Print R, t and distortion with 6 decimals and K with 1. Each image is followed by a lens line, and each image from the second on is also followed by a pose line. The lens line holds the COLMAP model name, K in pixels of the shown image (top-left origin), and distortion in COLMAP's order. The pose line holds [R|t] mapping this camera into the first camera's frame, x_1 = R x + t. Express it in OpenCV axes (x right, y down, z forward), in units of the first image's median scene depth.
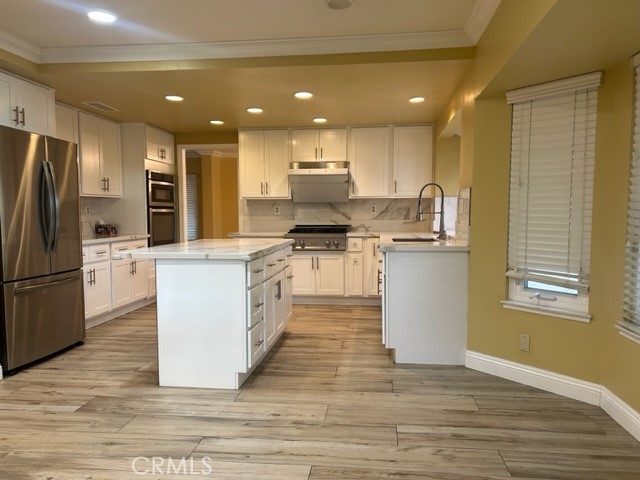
lens RADIAL K [[481.0, 0, 325.1], [0, 481.0, 242.3], [0, 0, 1]] dist [0.059386, -0.062291]
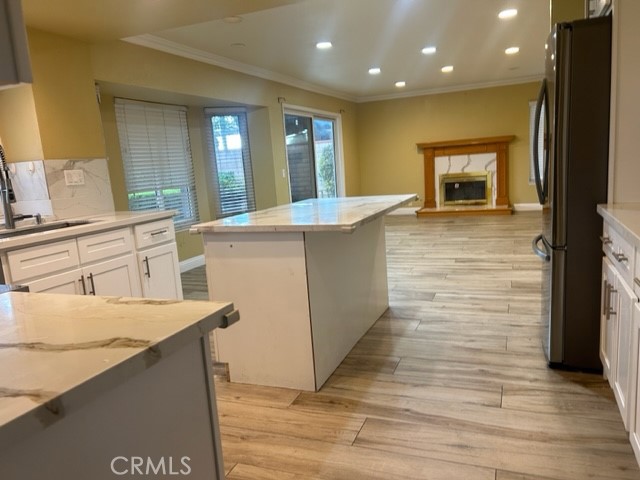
lens RADIAL K [[481.0, 0, 322.0], [0, 481.0, 241.6], [0, 0, 1]] dist [0.059386, -0.062291]
pose [[-0.961165, 0.025014, 0.274837, -0.516876], [0.088774, 0.970976, 0.222090, -0.143496], [-0.261305, 0.237864, -0.935489, 2.131105]]
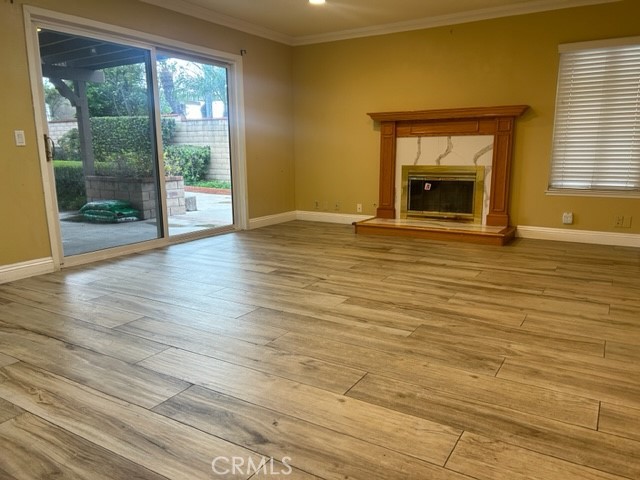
lens RADIAL K [[481.0, 0, 325.9], [0, 481.0, 238.0], [0, 0, 1]] dist [0.059386, -0.062291]
pose [[-0.906992, -0.069888, 0.415308, -0.909027], [0.033478, 0.971049, 0.236521, -0.000991], [-0.419814, 0.228426, -0.878395, 0.880360]]
